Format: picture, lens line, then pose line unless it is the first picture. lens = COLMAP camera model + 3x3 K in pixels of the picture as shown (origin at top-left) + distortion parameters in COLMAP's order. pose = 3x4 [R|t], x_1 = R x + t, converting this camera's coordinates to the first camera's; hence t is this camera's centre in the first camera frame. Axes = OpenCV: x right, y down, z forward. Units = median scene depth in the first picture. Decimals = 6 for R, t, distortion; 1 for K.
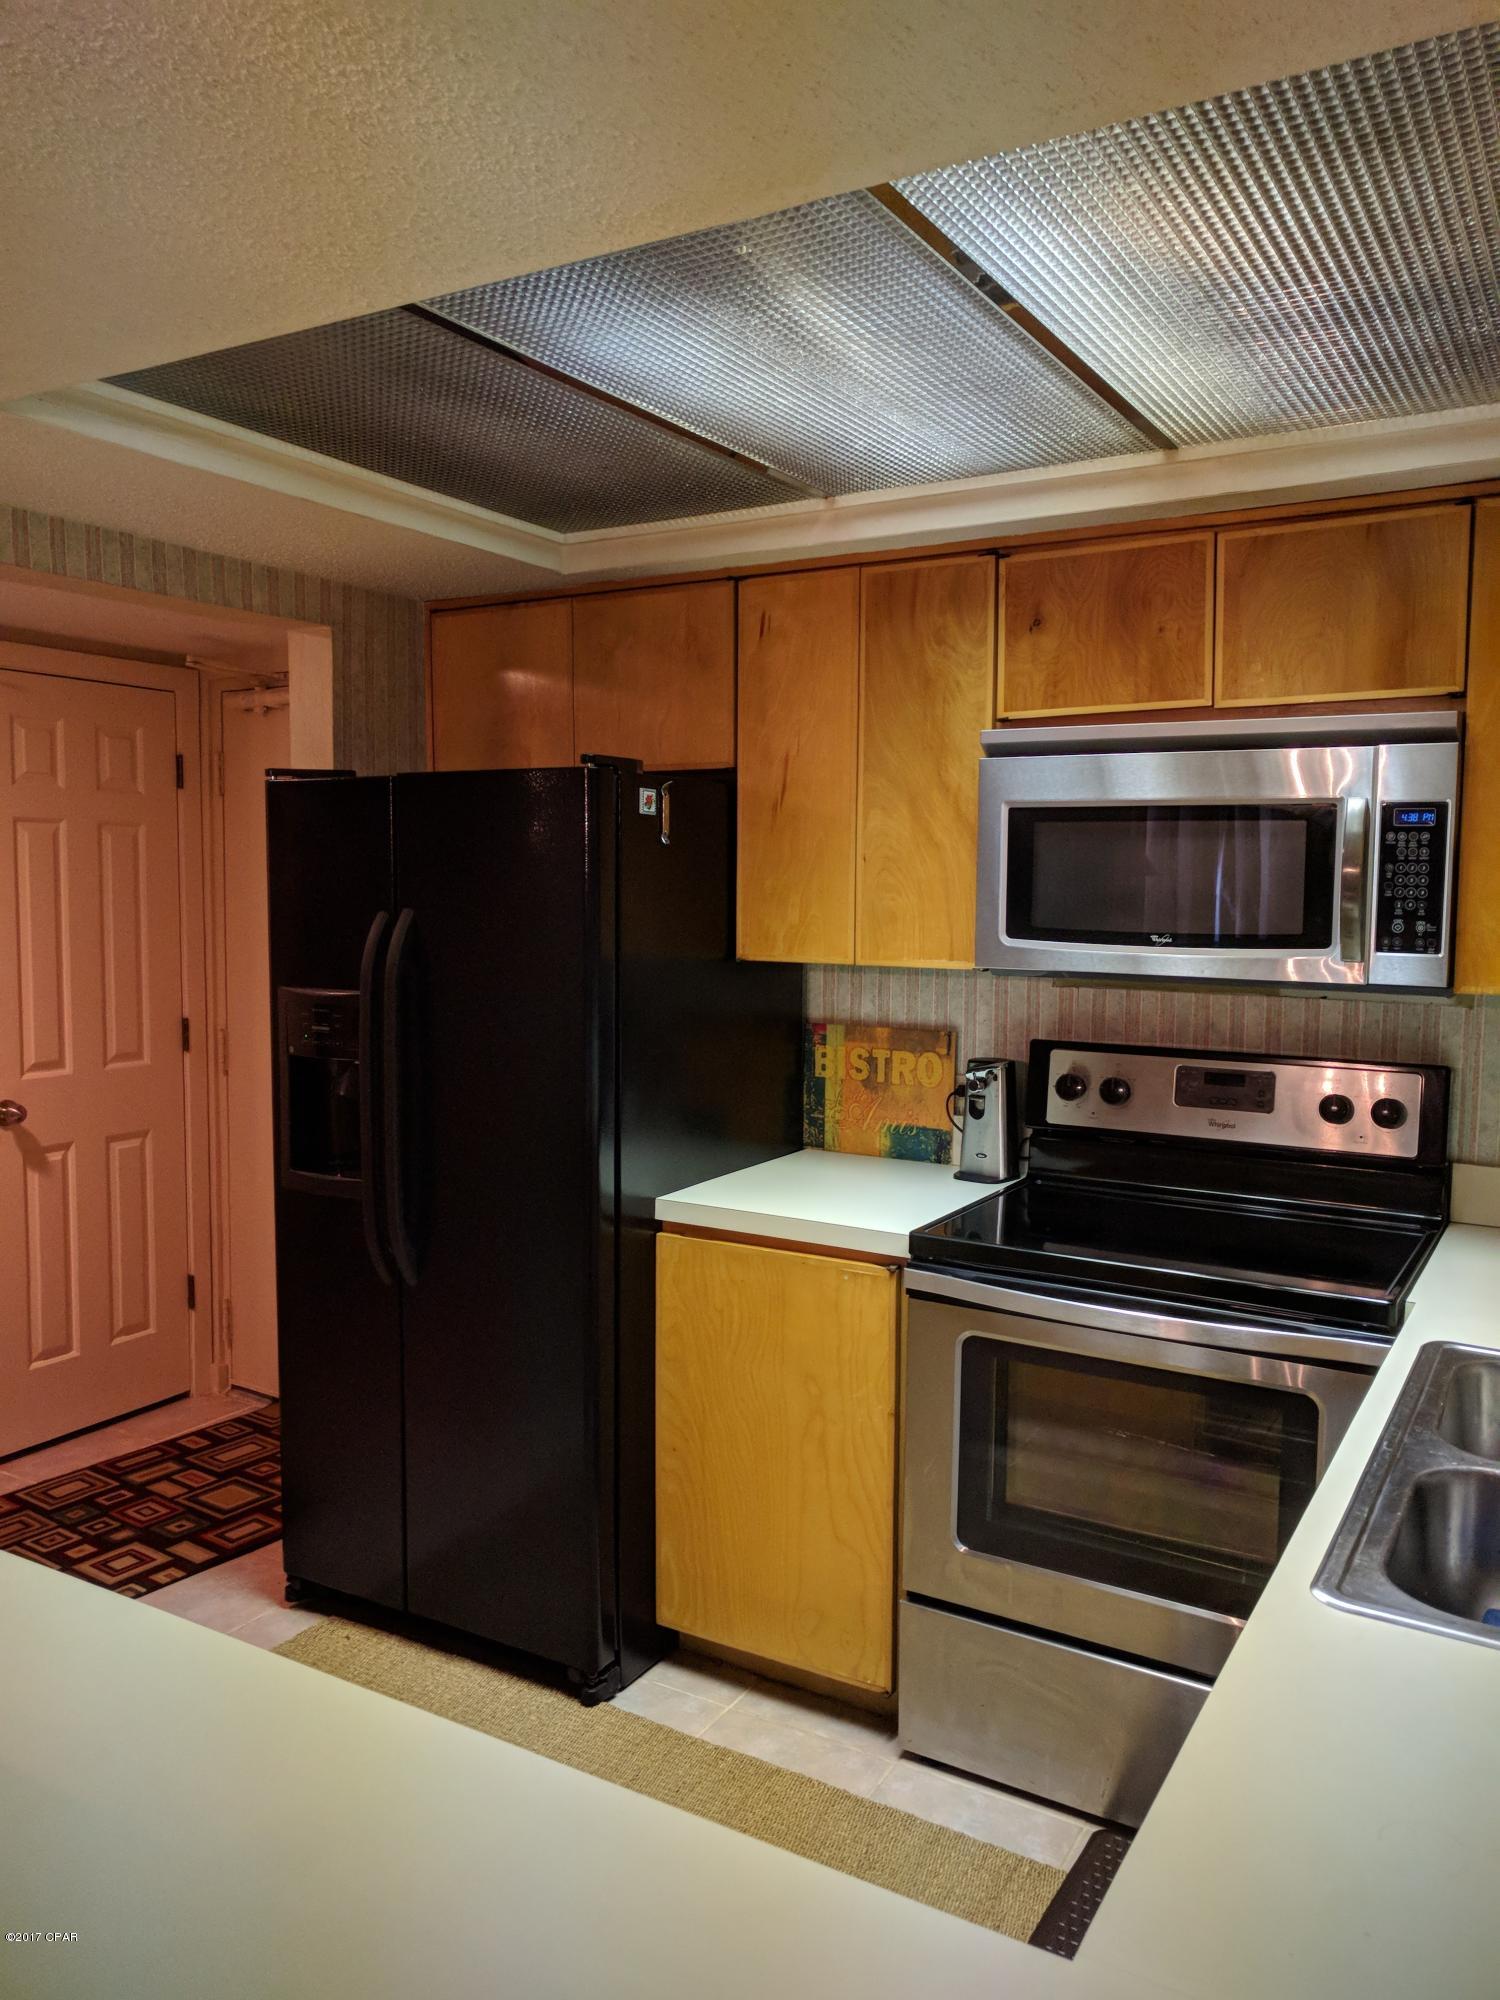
lens RADIAL K [[1505.8, 0, 750.0], [0, 1505.8, 1000.0], [0, 0, 1]] dist [0.011653, 0.004302]
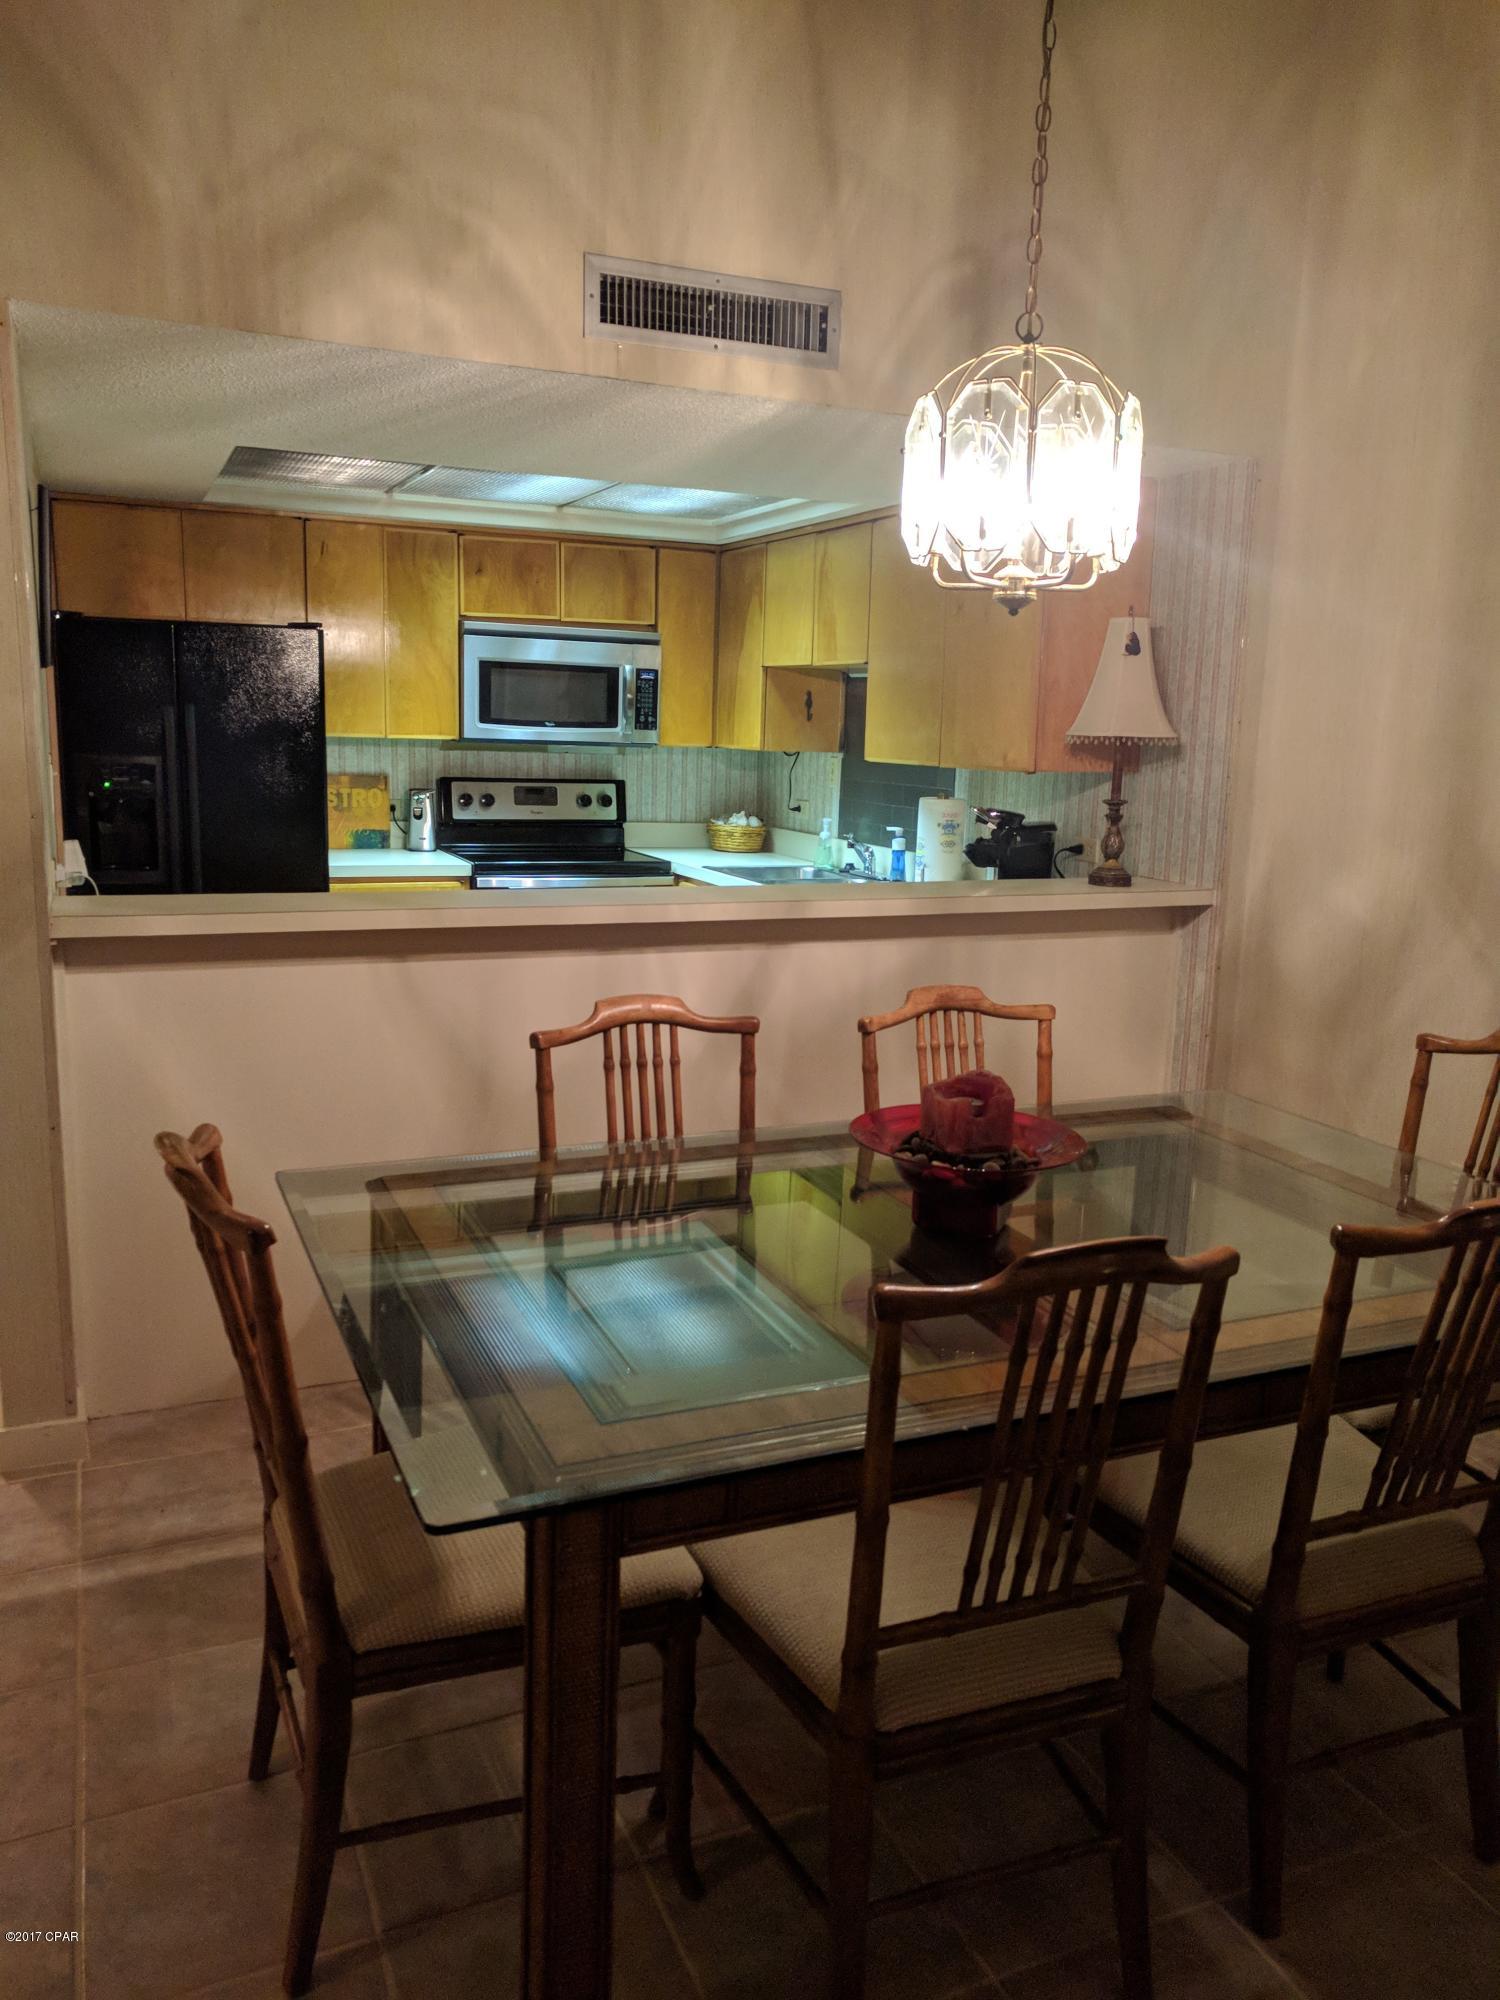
lens RADIAL K [[1505.8, 0, 750.0], [0, 1505.8, 1000.0], [0, 0, 1]] dist [0.011653, 0.004302]
pose [[0.586307, -0.142880, 0.797389, -1.290056], [0.041258, 0.988312, 0.146754, 0.044938], [-0.809038, -0.053144, 0.585349, -0.535714]]
